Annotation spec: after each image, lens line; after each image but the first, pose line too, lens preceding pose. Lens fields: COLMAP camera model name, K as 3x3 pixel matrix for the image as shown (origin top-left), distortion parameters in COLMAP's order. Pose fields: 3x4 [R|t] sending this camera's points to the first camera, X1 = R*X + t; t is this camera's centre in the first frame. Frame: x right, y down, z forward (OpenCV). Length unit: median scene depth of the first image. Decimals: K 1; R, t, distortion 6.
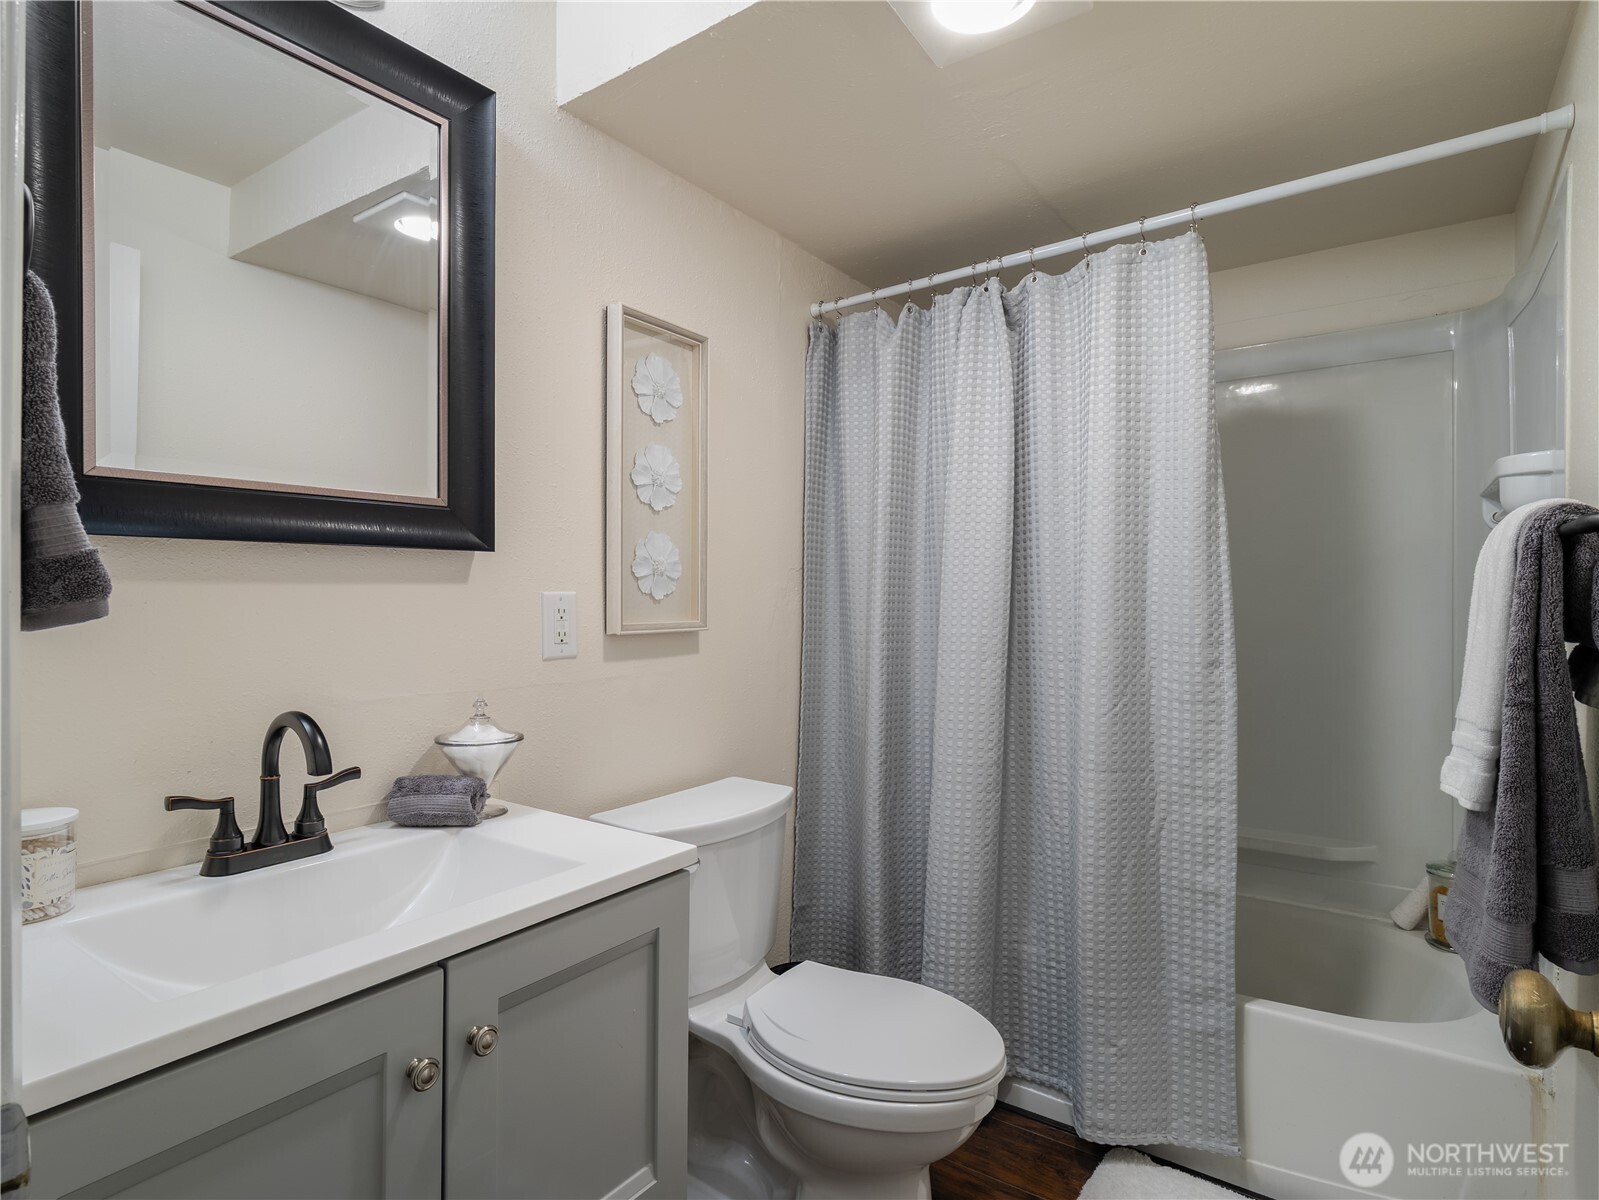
lens RADIAL K [[849.9, 0, 787.0], [0, 849.9, 605.2], [0, 0, 1]] dist [-0.002694, -0.004386]
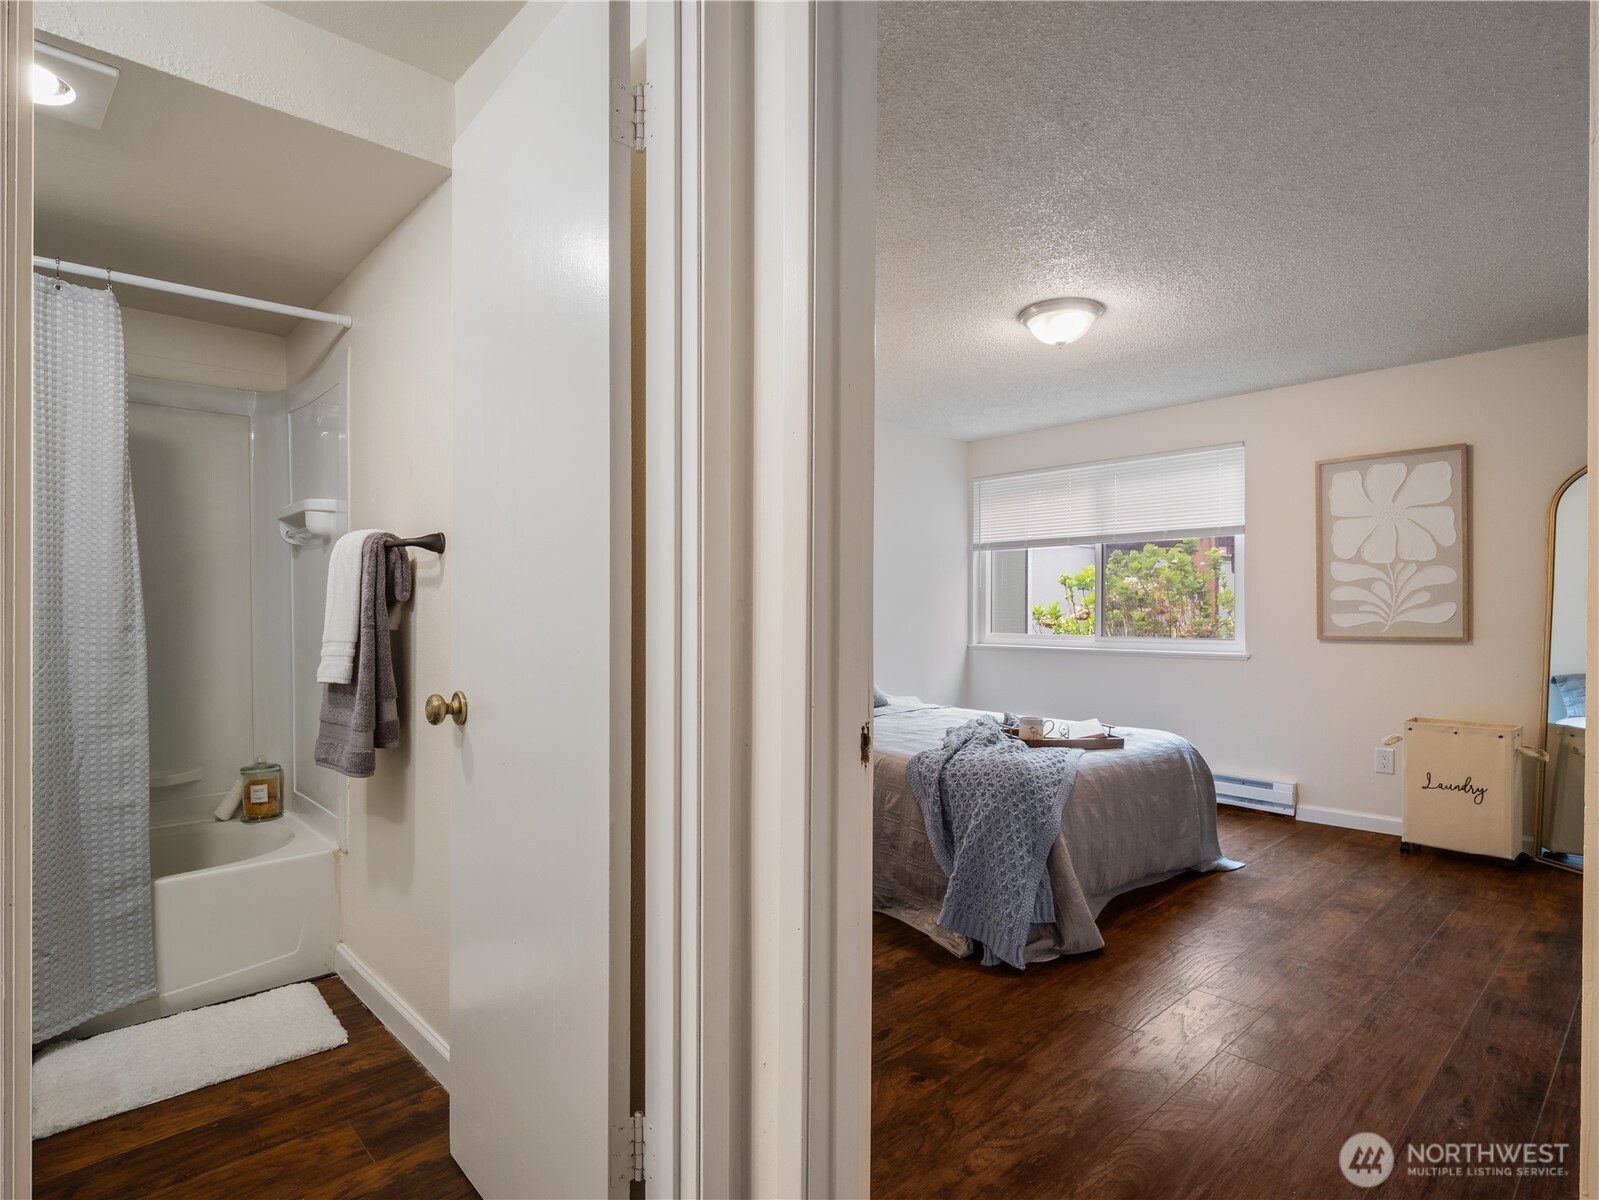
lens RADIAL K [[849.9, 0, 796.5], [0, 849.9, 607.7], [0, 0, 1]] dist [-0.002694, -0.004386]
pose [[0.198388, -0.001380, 0.980123, -0.563986], [0.008890, 0.999960, -0.000392, 0.046456], [-0.980083, 0.008791, 0.198393, -0.261264]]
